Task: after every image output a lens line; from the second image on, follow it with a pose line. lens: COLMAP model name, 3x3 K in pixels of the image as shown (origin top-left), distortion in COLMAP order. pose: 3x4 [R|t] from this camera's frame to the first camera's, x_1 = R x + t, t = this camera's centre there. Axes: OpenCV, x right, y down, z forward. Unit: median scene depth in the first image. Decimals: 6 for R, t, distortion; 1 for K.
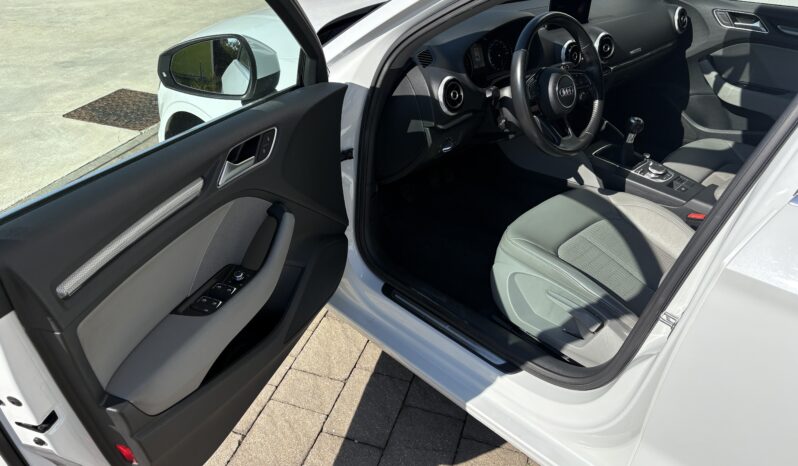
lens RADIAL K [[610.7, 0, 405.2], [0, 610.7, 226.0], [0, 0, 1]] dist [0.036467, -0.038200]
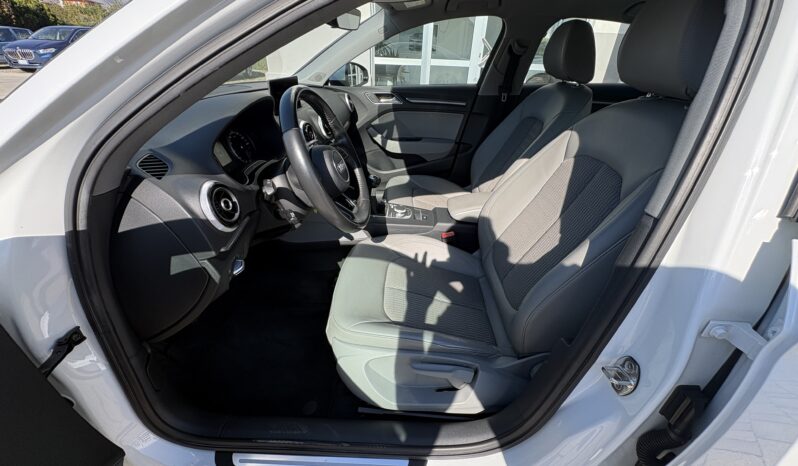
lens RADIAL K [[319.0, 0, 403.7], [0, 319.0, 232.7], [0, 0, 1]] dist [0.001553, 0.000045]
pose [[0.721847, -0.350115, 0.596955, -0.005036], [0.350482, 0.928734, 0.120895, -0.140113], [-0.596740, 0.121954, 0.793113, 0.522392]]
